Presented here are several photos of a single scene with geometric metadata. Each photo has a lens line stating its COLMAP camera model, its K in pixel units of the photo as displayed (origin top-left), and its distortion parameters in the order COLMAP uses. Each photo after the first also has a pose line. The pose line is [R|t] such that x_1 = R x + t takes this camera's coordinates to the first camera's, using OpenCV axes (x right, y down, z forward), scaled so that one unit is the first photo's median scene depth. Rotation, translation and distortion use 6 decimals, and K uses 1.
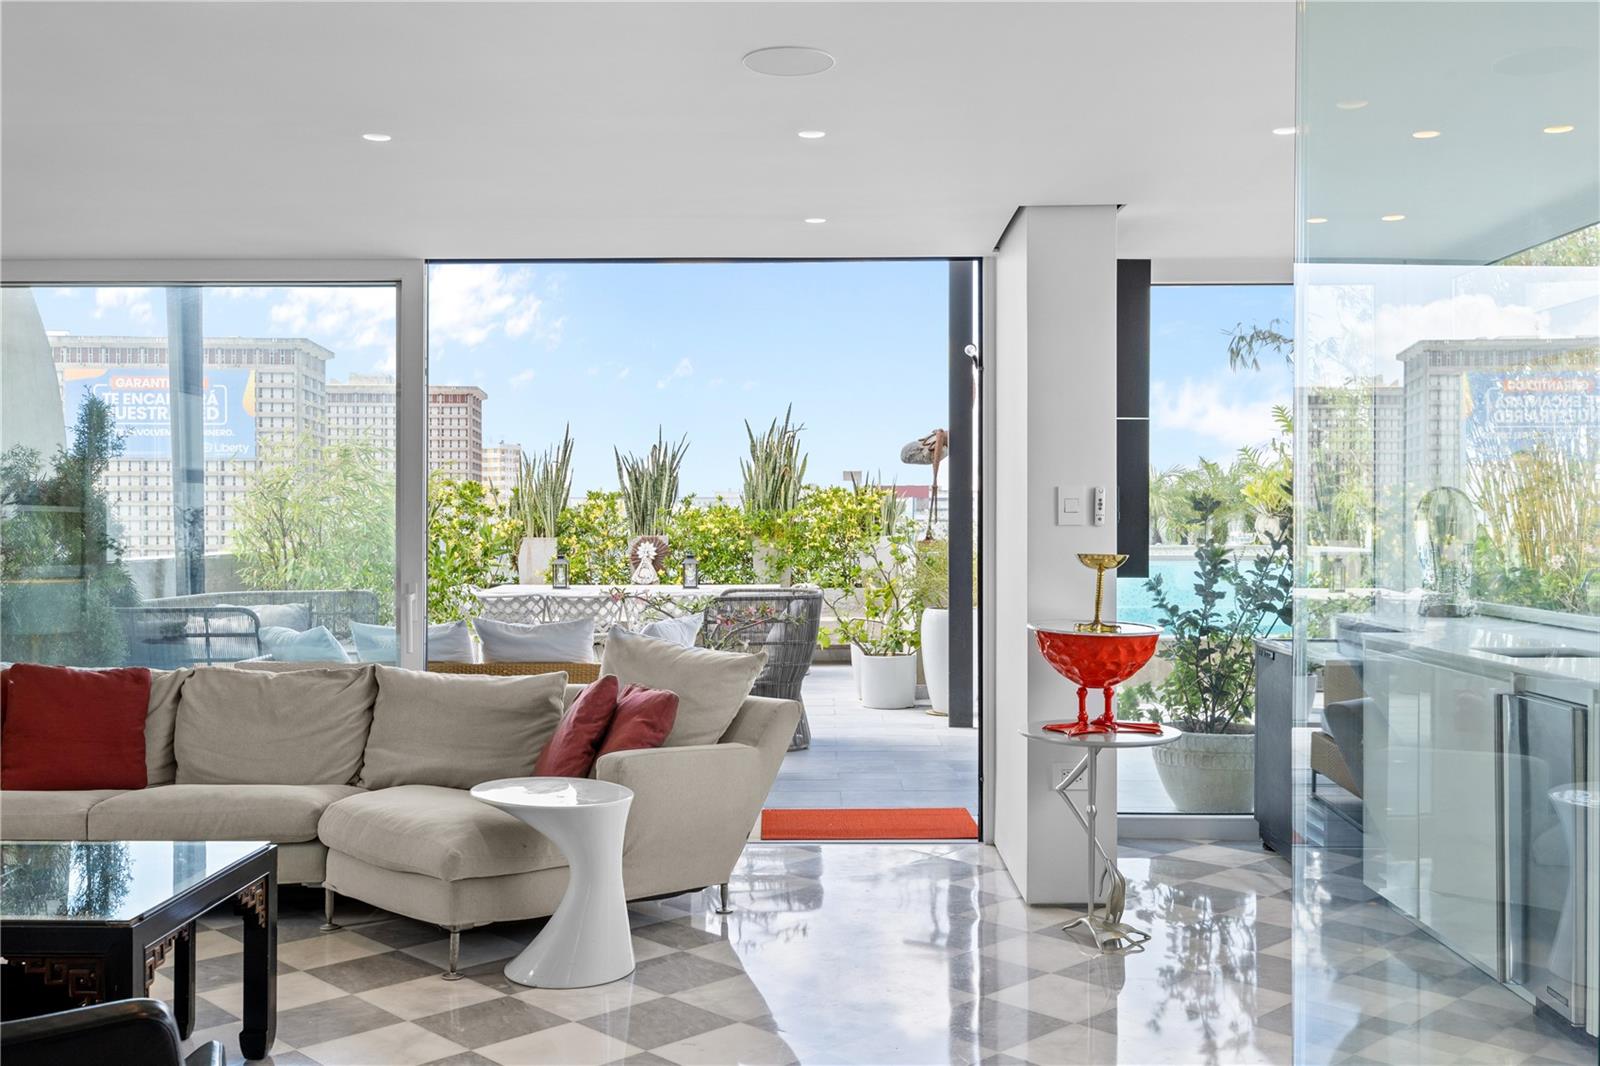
lens RADIAL K [[1516.7, 0, 800.0], [0, 1516.7, 533.0], [0, 0, 1]] dist [0.005027, -0.000855]
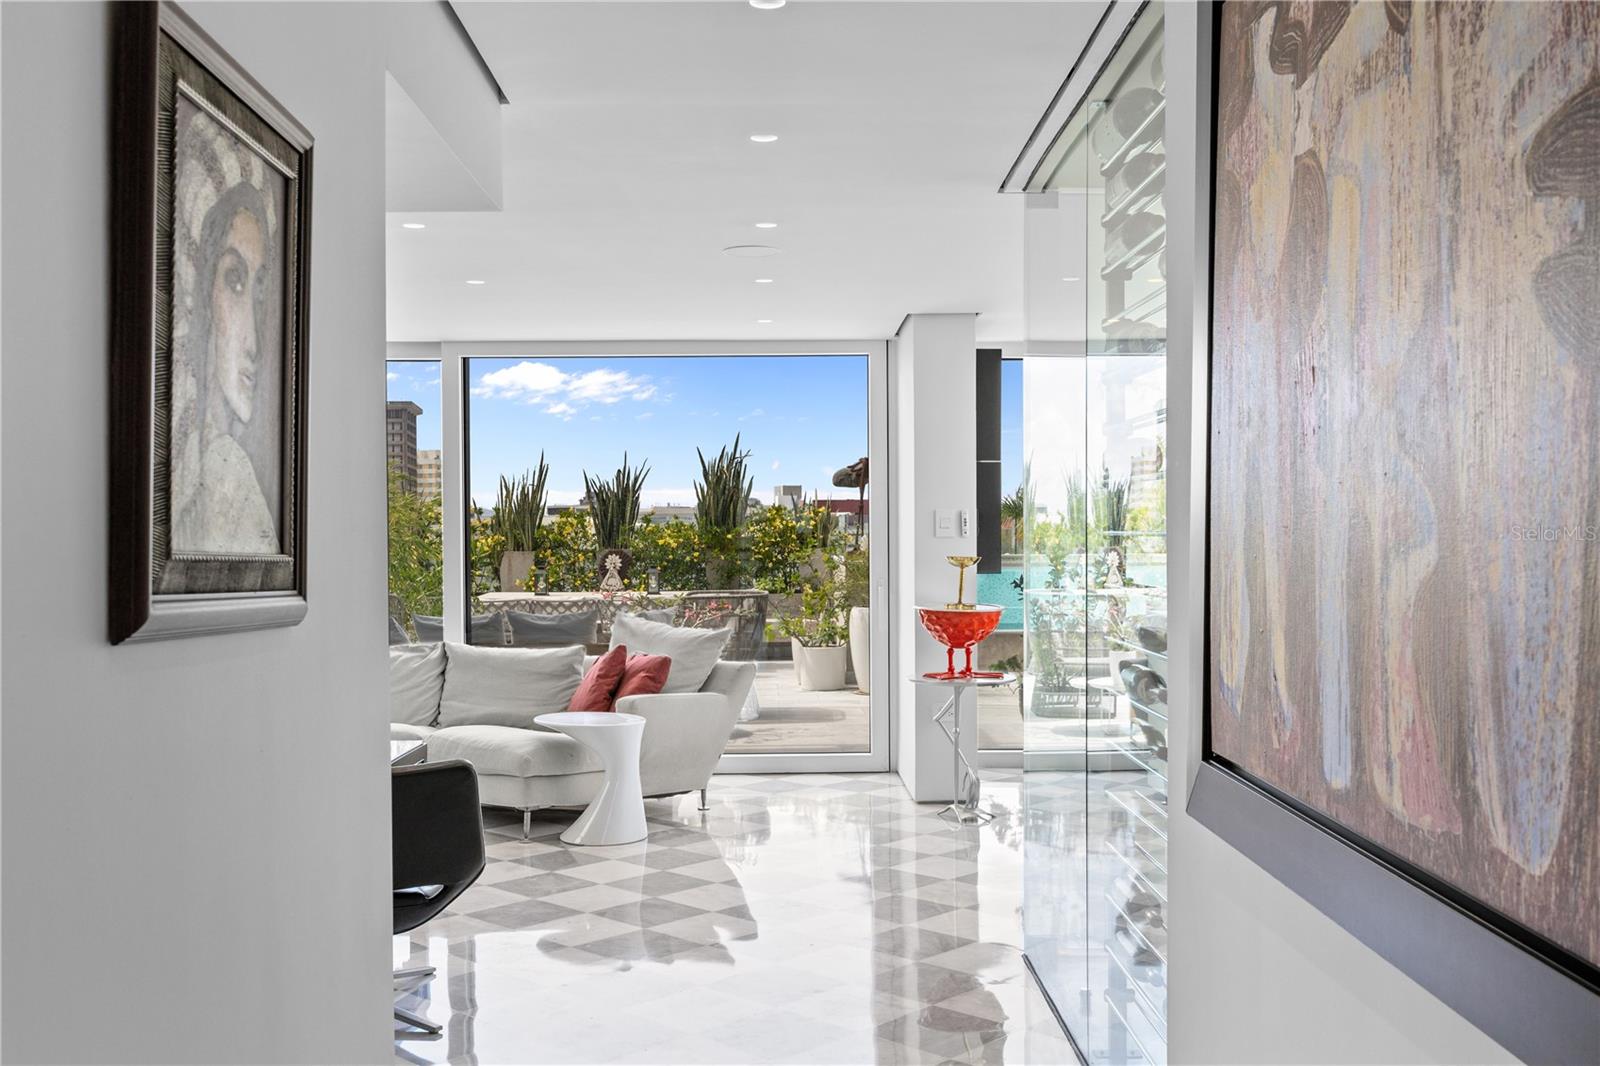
lens RADIAL K [[1533.7, 0, 800.0], [0, 1533.7, 533.0], [0, 0, 1]] dist [-0.002544, -0.000807]
pose [[0.999208, -0.005331, 0.039422, -0.005555], [0.005717, 0.999937, -0.009681, 0.001608], [-0.039367, 0.009898, 0.999176, -0.164893]]
